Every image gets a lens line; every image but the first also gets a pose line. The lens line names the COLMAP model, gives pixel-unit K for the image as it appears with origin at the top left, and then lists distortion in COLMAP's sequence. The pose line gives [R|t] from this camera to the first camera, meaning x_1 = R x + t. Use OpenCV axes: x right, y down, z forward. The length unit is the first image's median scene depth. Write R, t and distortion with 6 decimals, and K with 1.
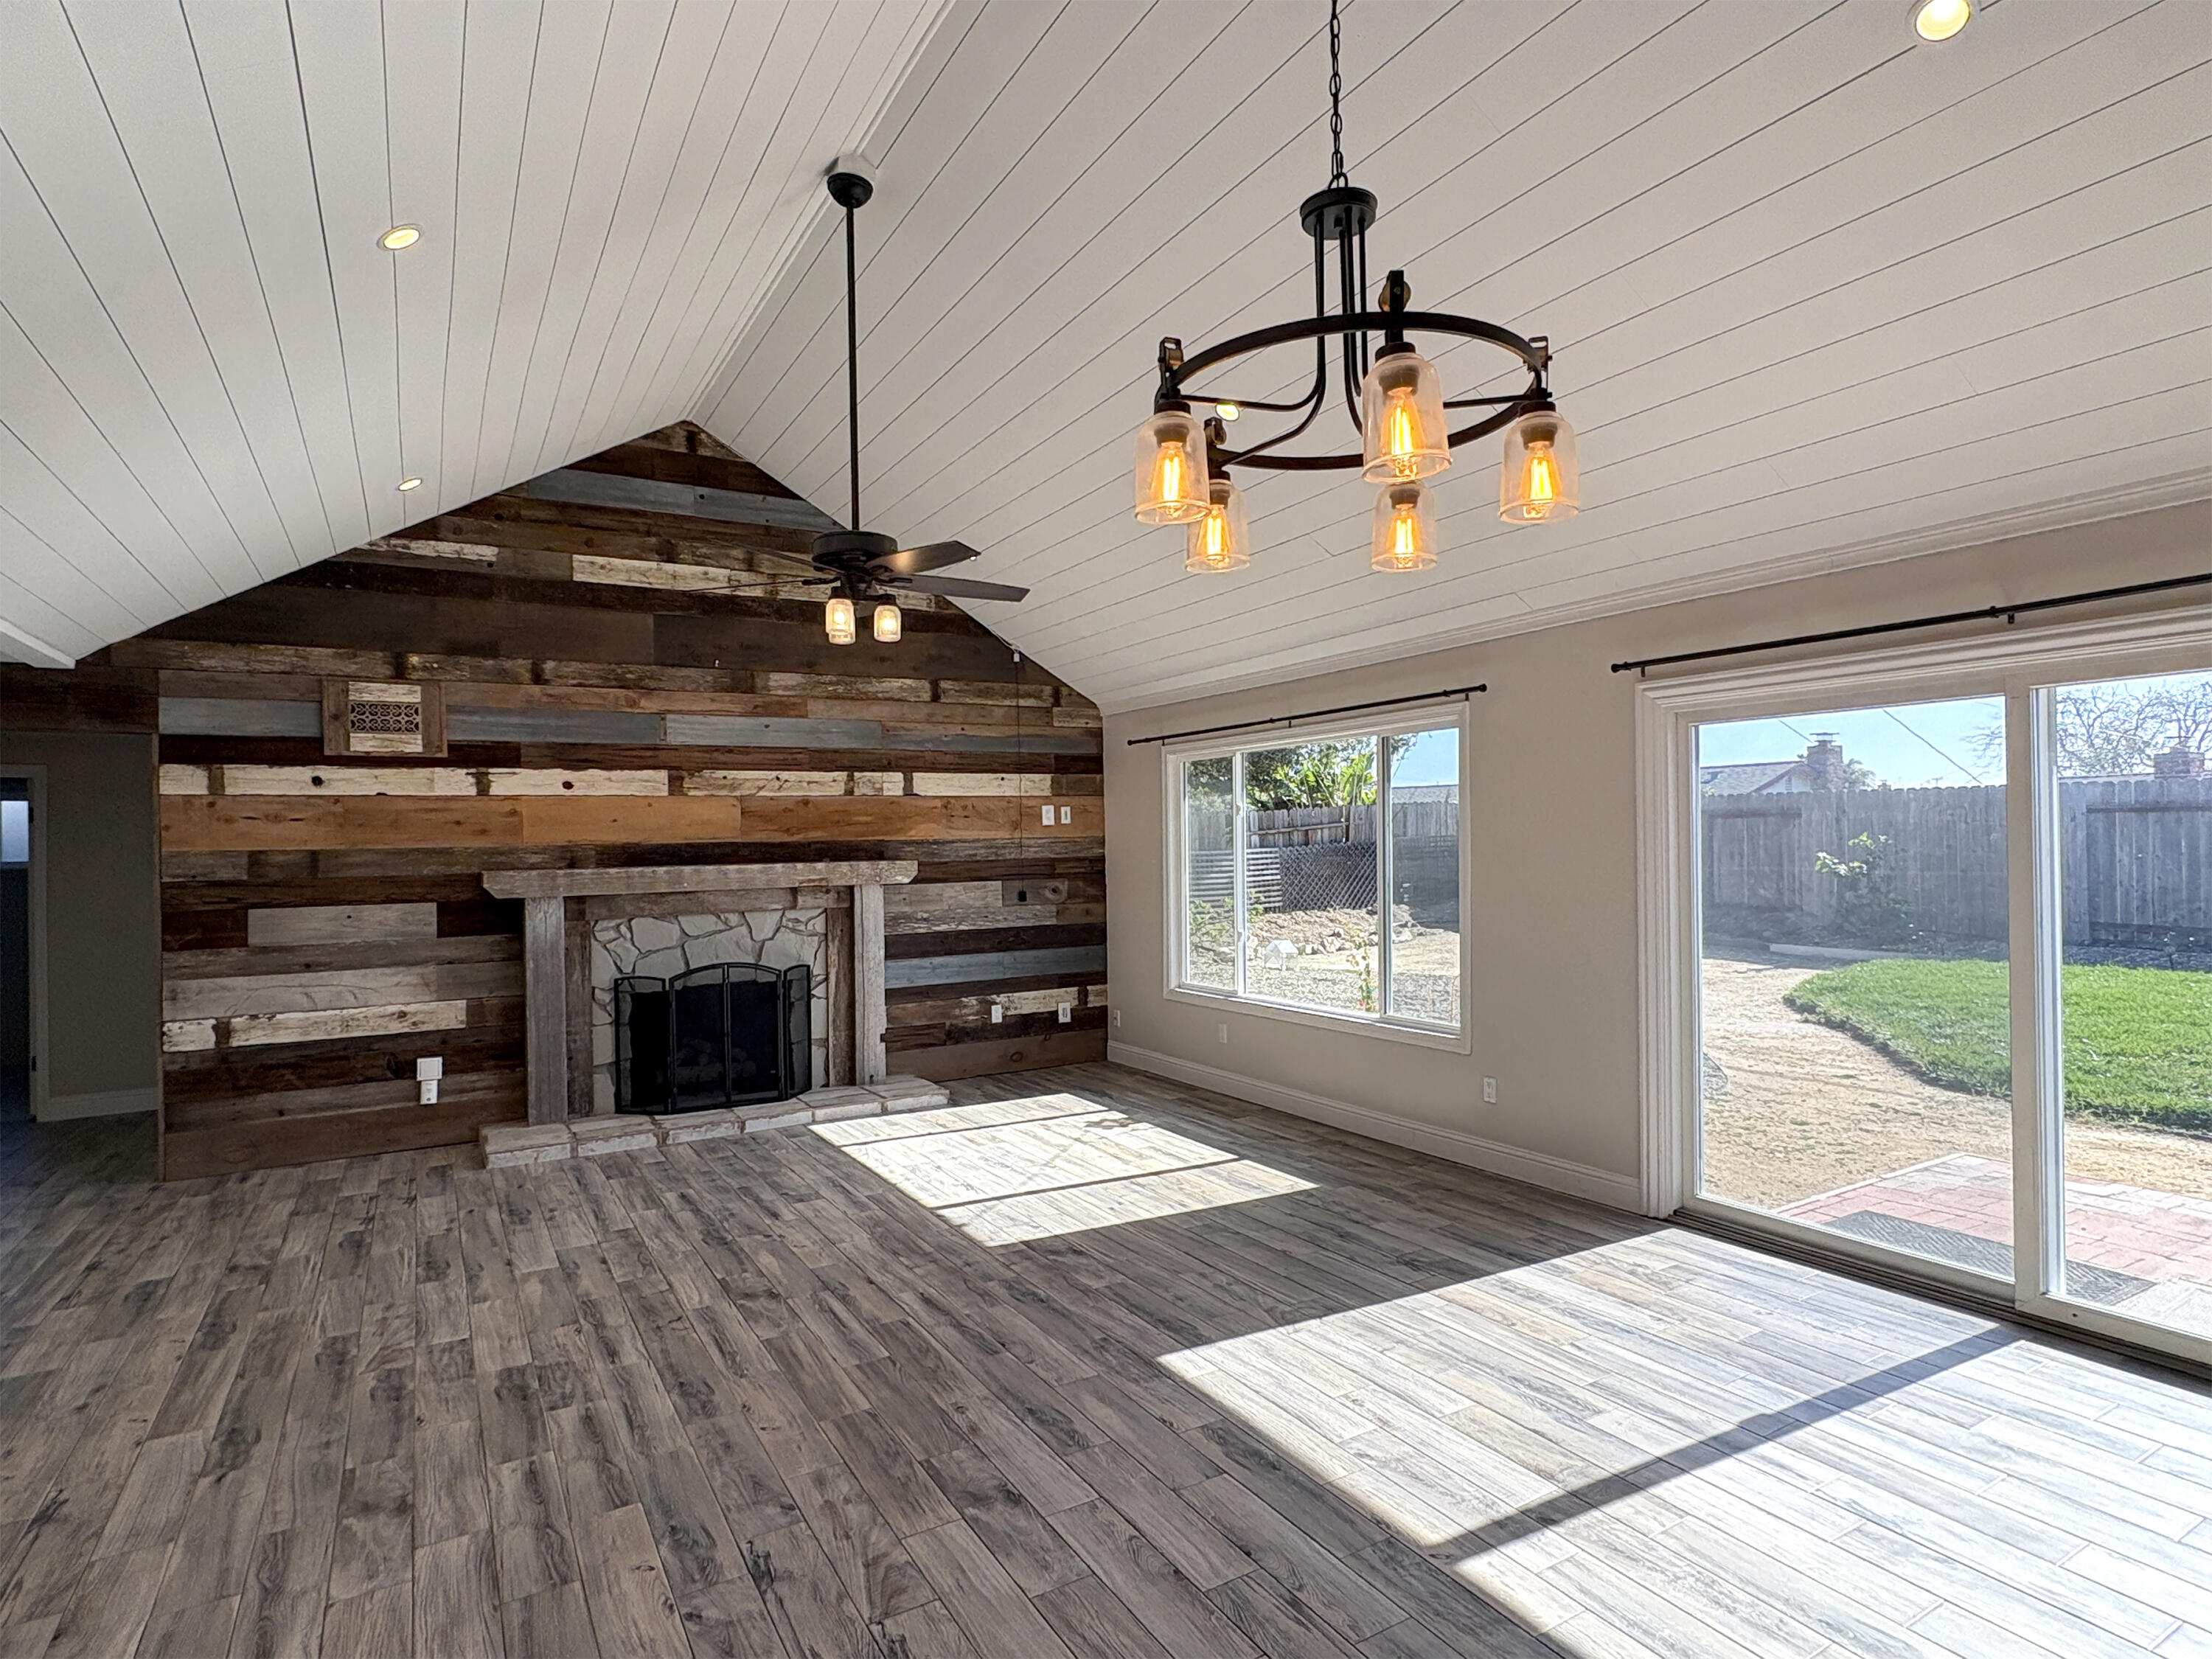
lens RADIAL K [[1169.1, 0, 1103.9], [0, 1169.1, 834.7], [0, 0, 1]] dist [-0.011406, 0.008146]
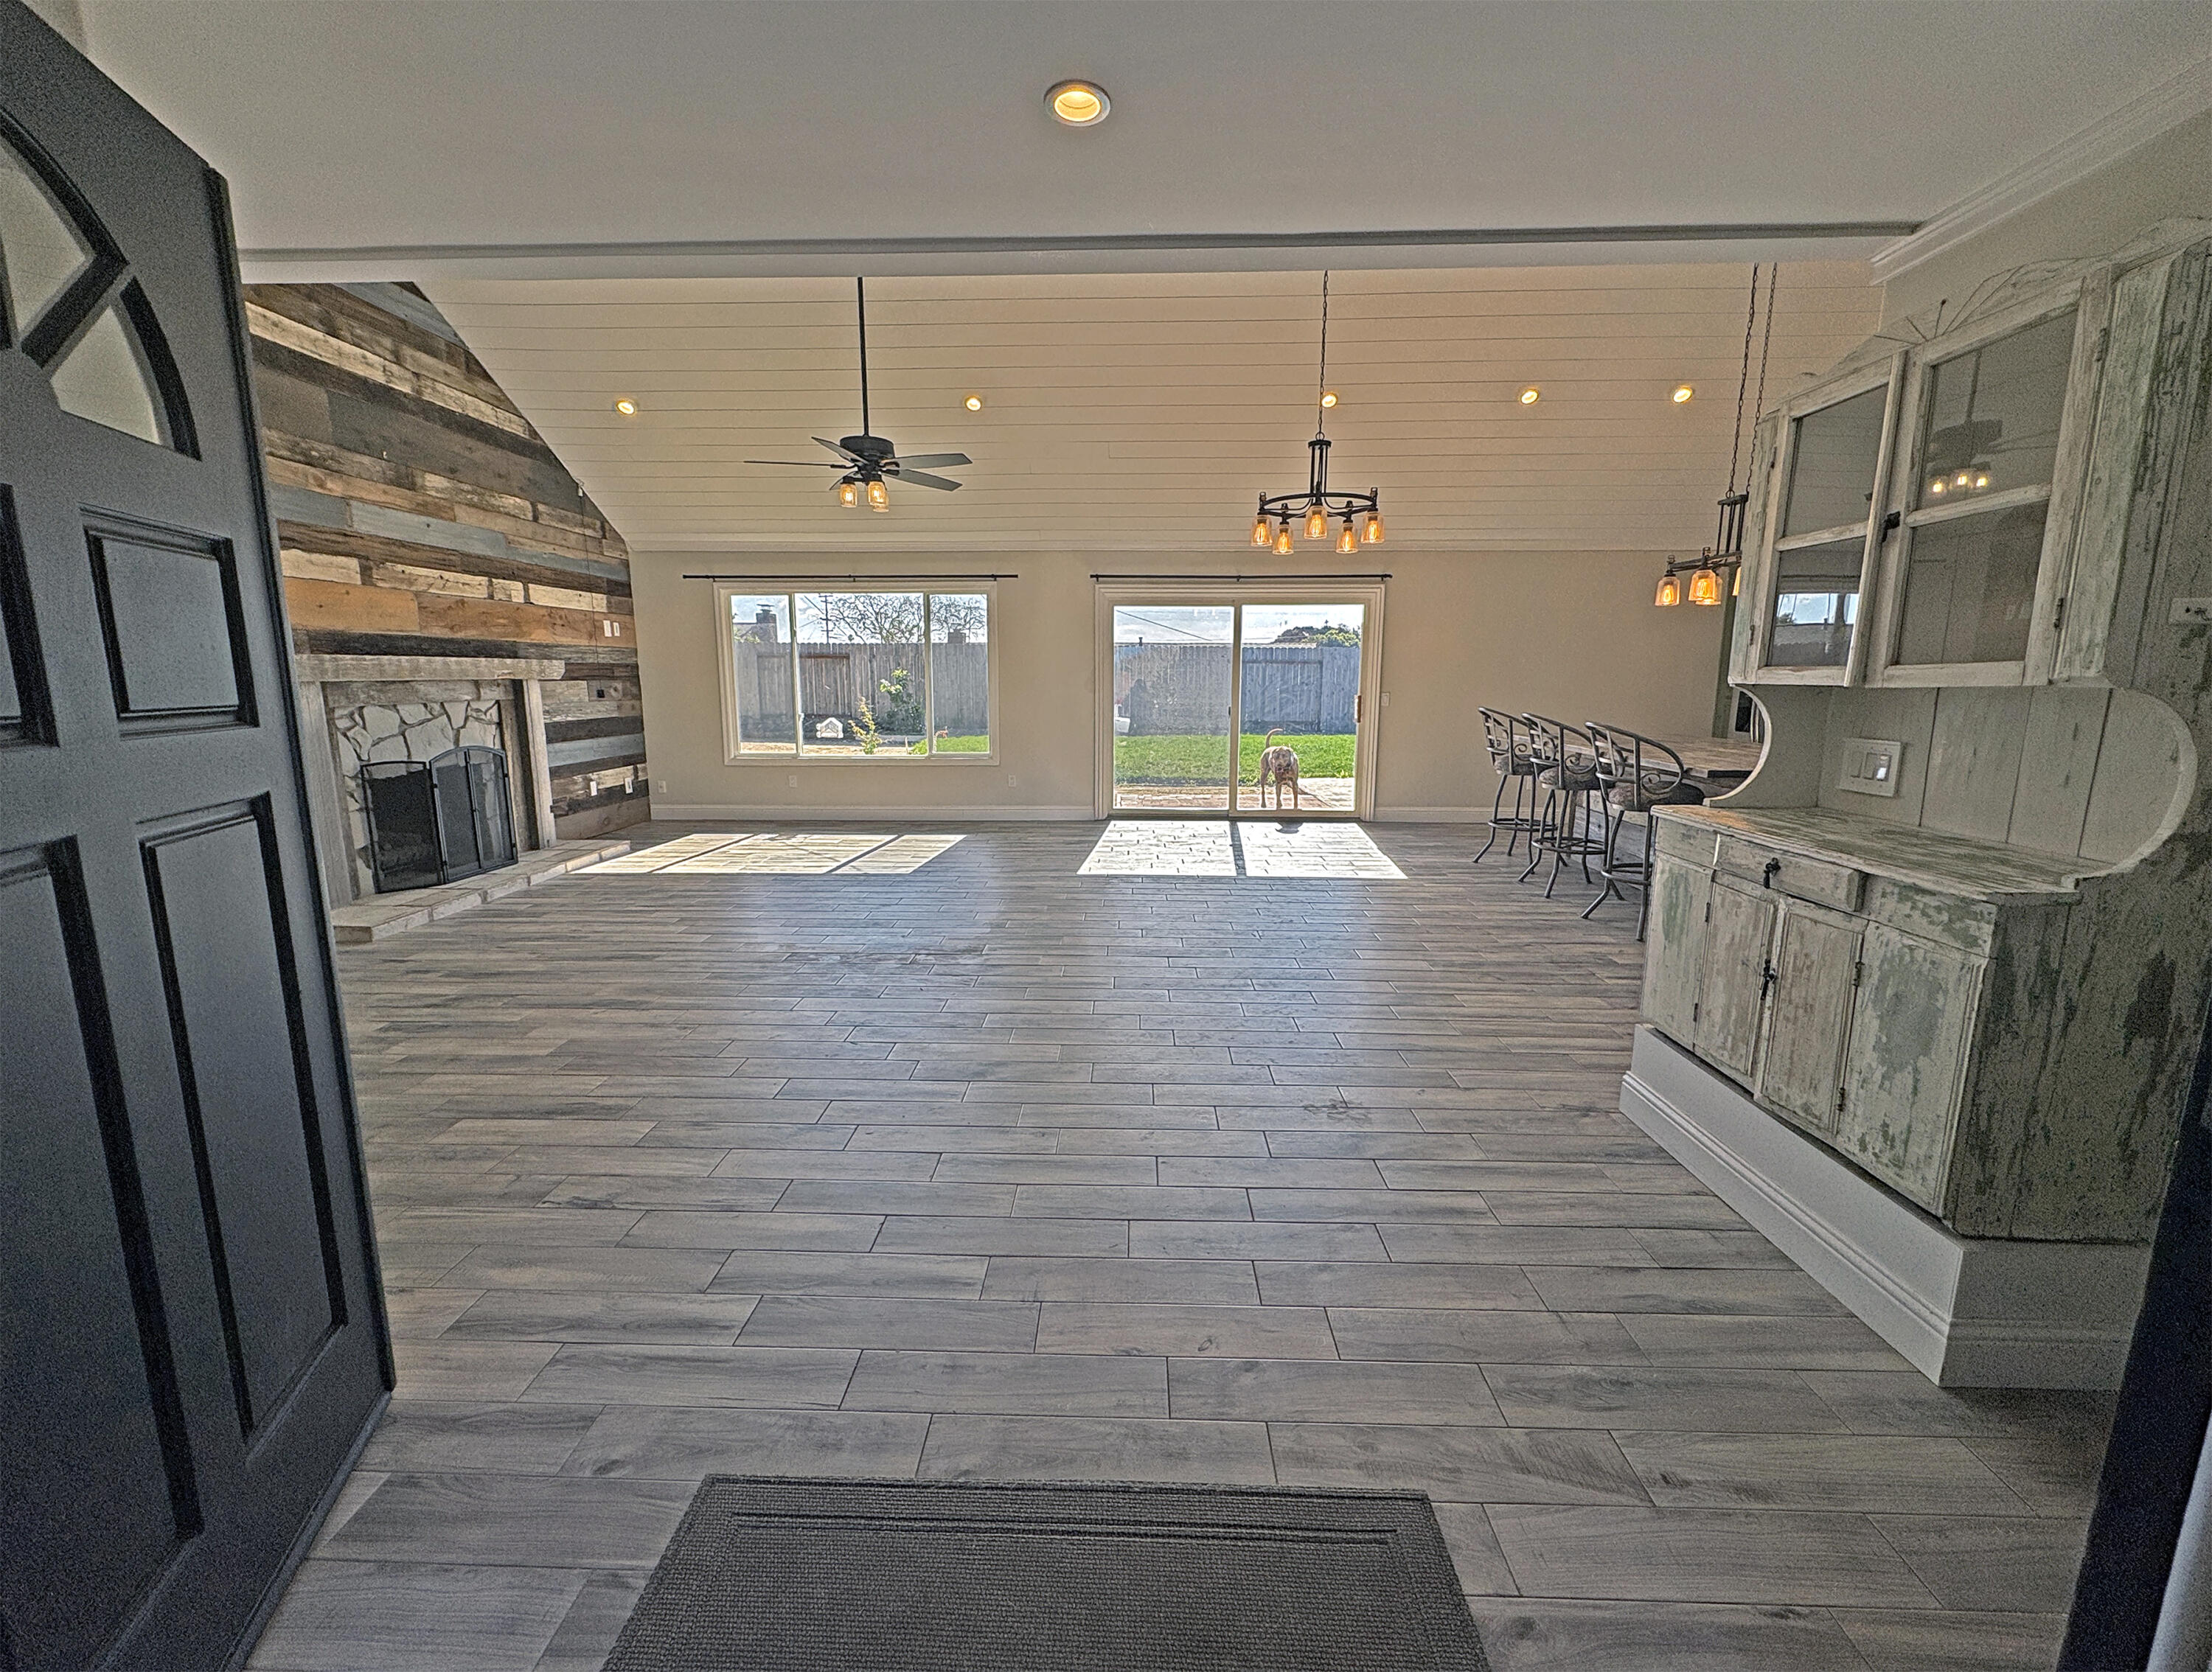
lens RADIAL K [[924.3, 0, 1106.1], [0, 924.3, 838.9], [0, 0, 1]] dist [0.000714, -0.000244]
pose [[0.523407, -0.129310, 0.842214, -0.692279], [-0.014973, 0.986869, 0.160825, 0.042299], [-0.851951, -0.096787, 0.514598, 0.018633]]
